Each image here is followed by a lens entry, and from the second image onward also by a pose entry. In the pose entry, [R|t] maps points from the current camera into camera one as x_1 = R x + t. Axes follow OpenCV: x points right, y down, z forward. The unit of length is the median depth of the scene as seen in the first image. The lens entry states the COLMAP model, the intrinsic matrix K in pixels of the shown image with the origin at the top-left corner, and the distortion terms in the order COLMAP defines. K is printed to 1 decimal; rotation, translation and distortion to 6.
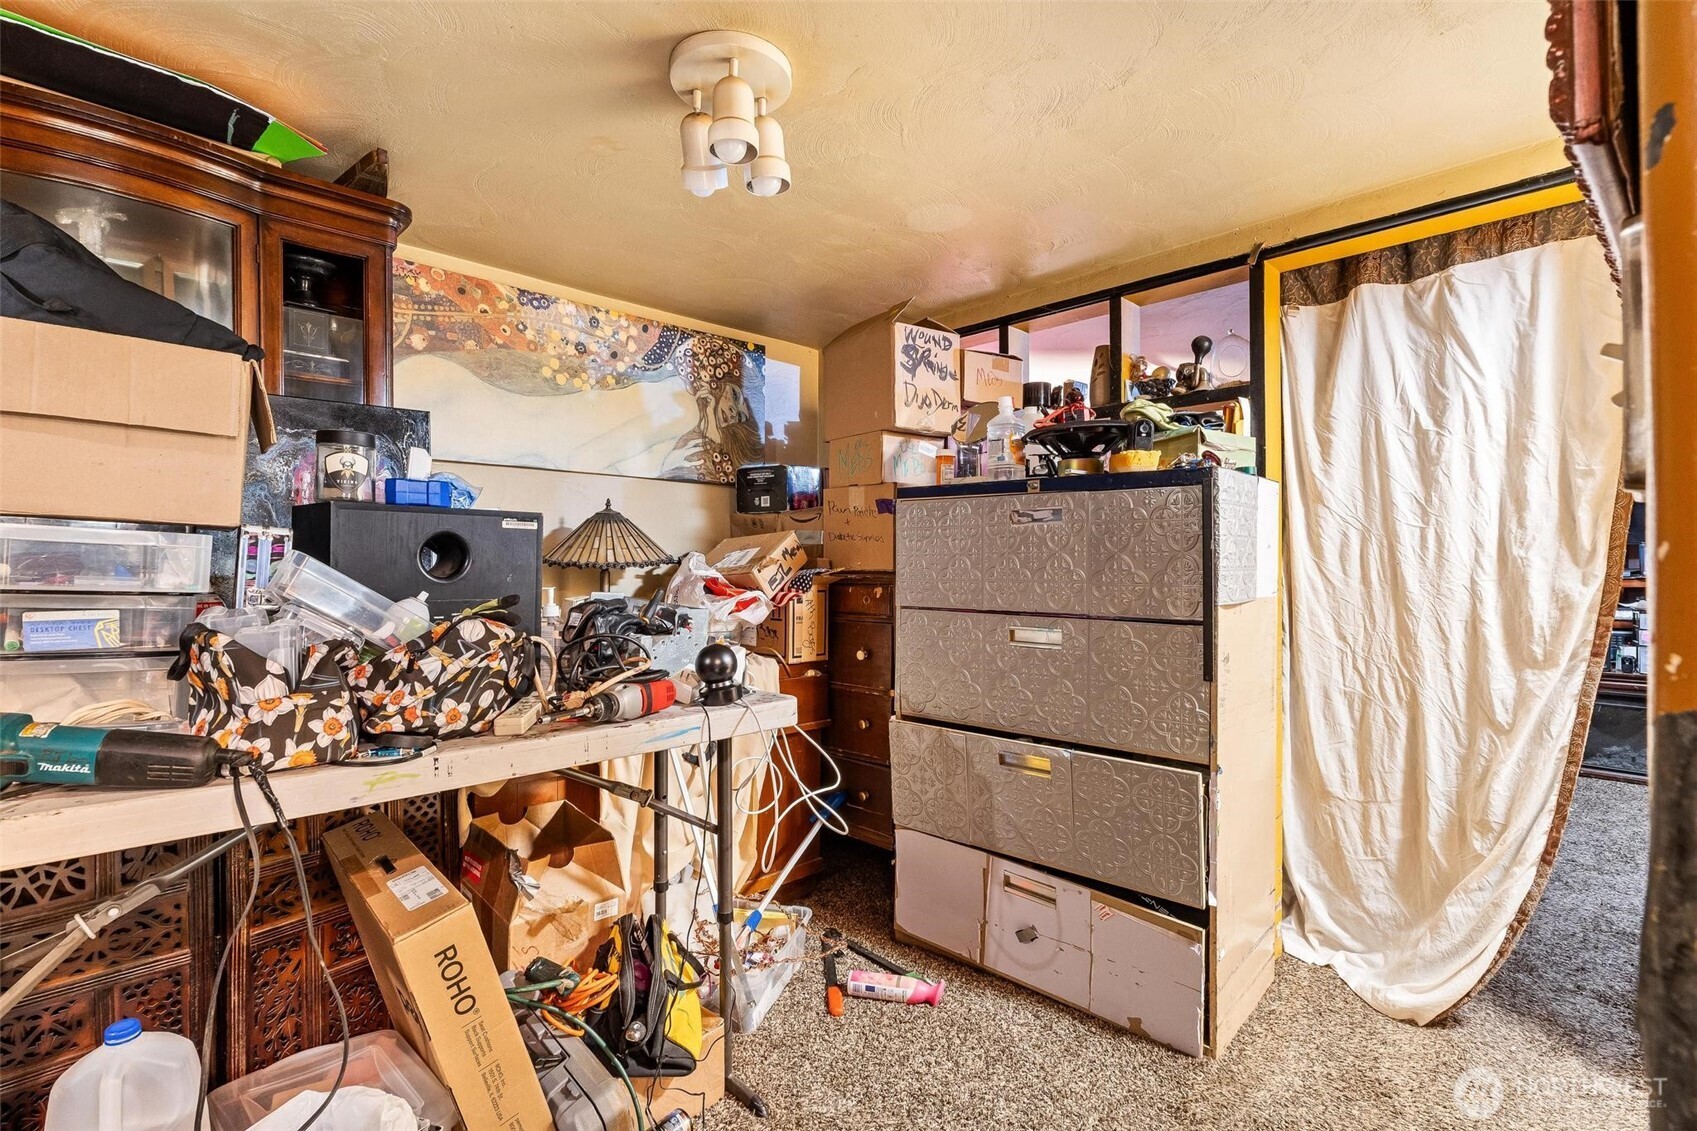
lens RADIAL K [[800.8, 0, 847.9], [0, 800.8, 540.2], [0, 0, 1]] dist [0.011783, 0.000066]
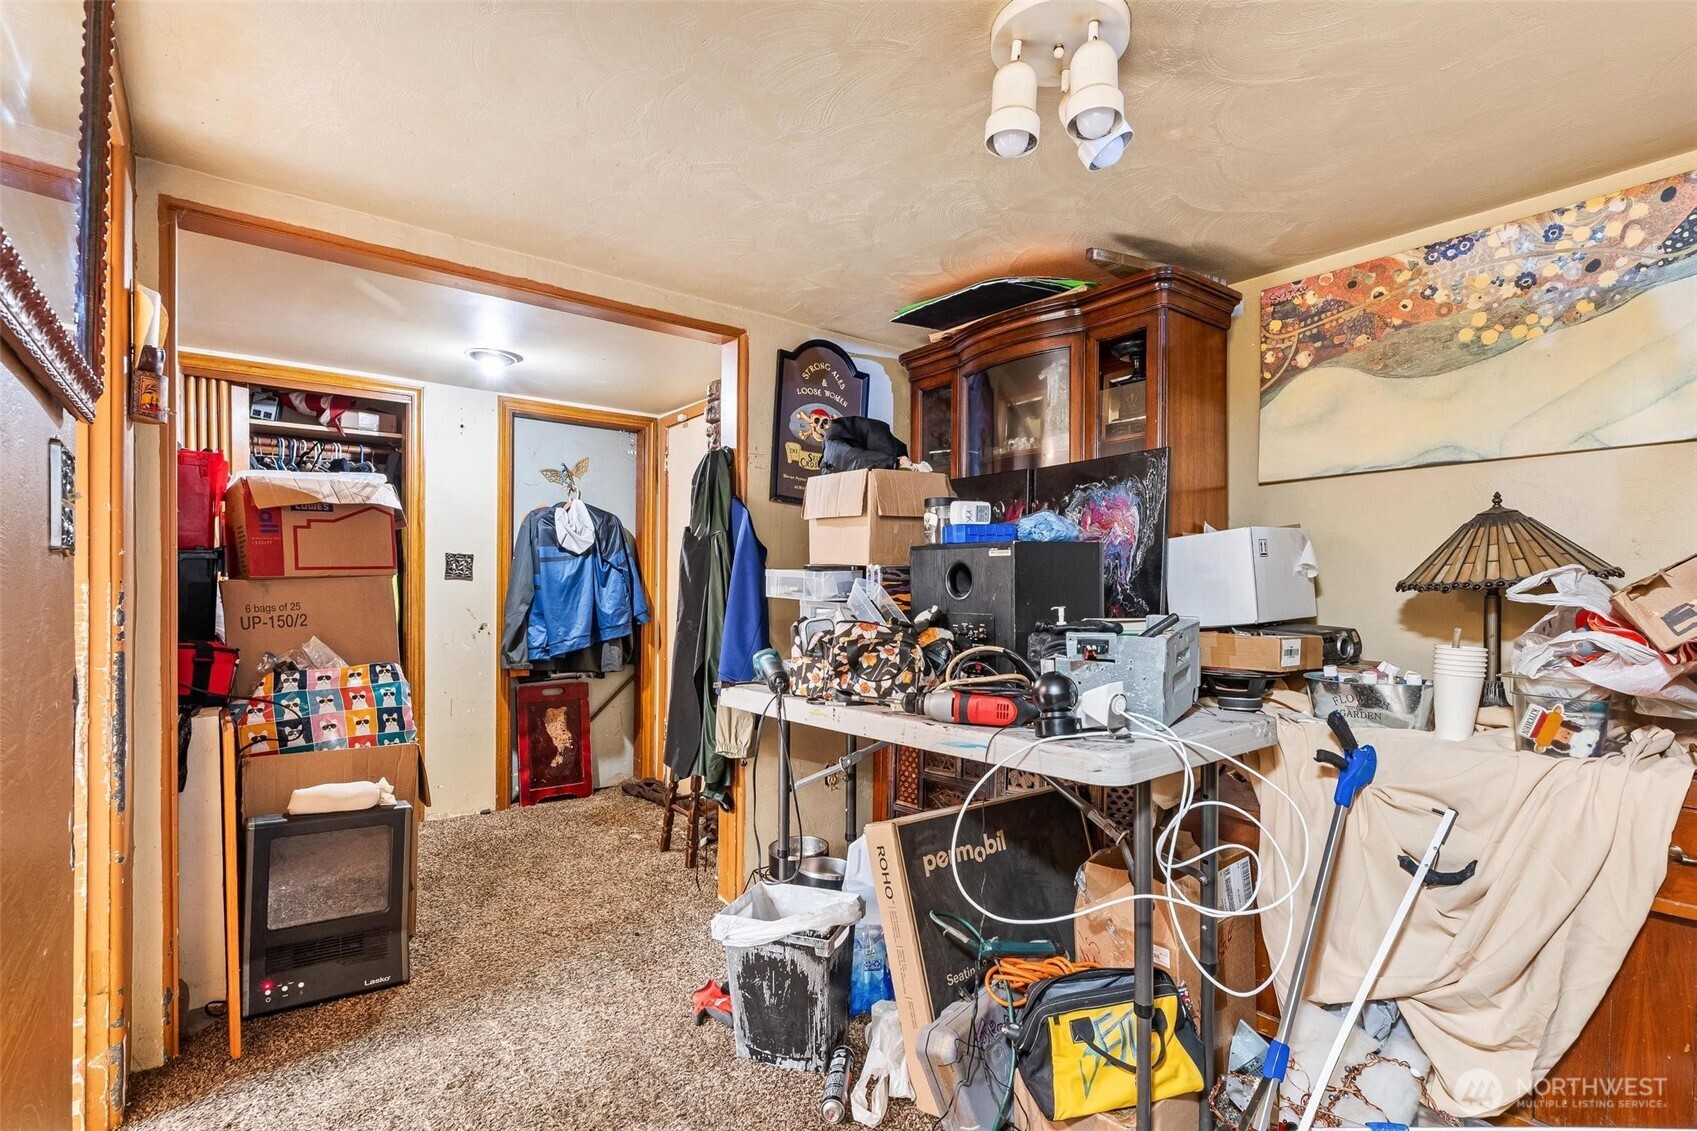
lens RADIAL K [[783.8, 0, 848.5], [0, 783.8, 565.5], [0, 0, 1]] dist [0.013753, 0.000087]
pose [[-0.058551, -0.030956, -0.997804, 0.425518], [0.031659, 0.998959, -0.032849, 0.017440], [0.997782, -0.033513, -0.057510, 0.467119]]
